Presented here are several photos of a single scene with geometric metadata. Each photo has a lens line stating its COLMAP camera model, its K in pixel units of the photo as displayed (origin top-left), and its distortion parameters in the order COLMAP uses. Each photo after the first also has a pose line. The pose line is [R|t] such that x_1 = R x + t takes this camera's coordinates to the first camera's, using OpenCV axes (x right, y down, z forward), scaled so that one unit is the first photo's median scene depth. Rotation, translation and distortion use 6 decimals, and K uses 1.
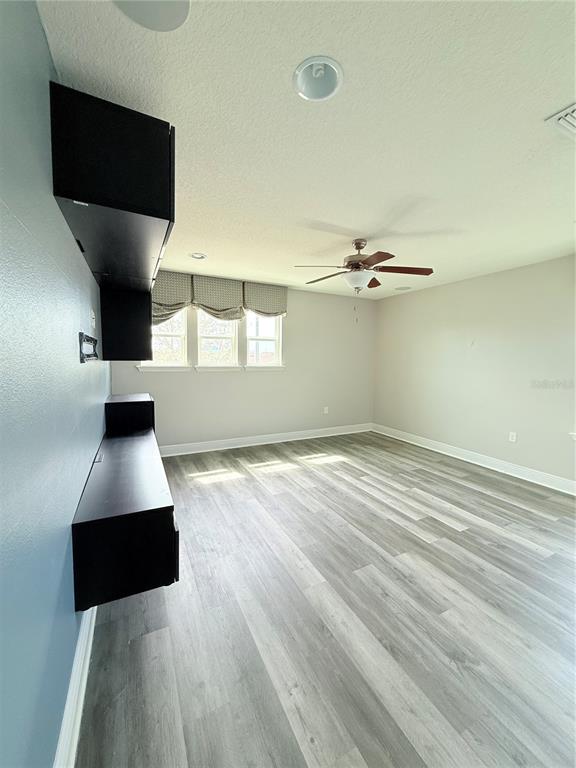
lens RADIAL K [[307.0, 0, 287.9], [0, 307.0, 382.1], [0, 0, 1]] dist [-0.000832, -0.000164]
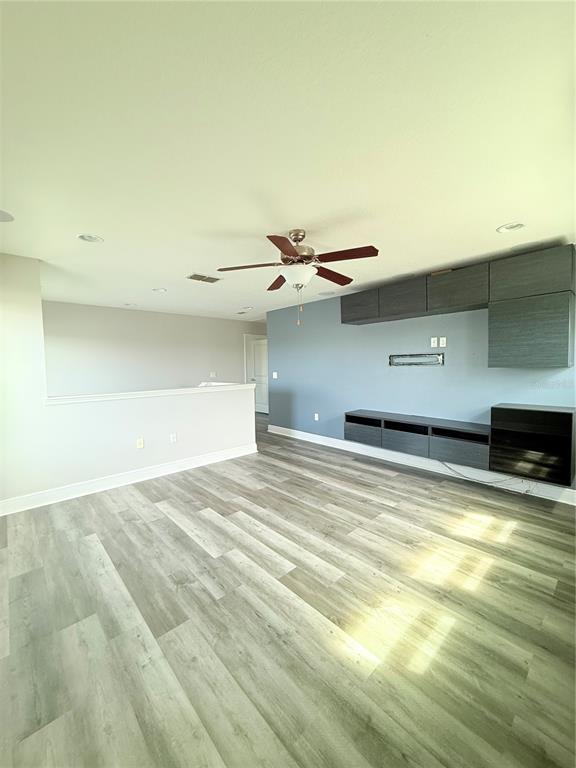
lens RADIAL K [[307.0, 0, 288.7], [0, 307.0, 382.5], [0, 0, 1]] dist [-0.000832, -0.000164]
pose [[-0.962350, 0.018497, -0.271183, 0.416888], [-0.019896, 0.990212, 0.138145, -0.129150], [0.271084, 0.138339, -0.952563, 1.567678]]
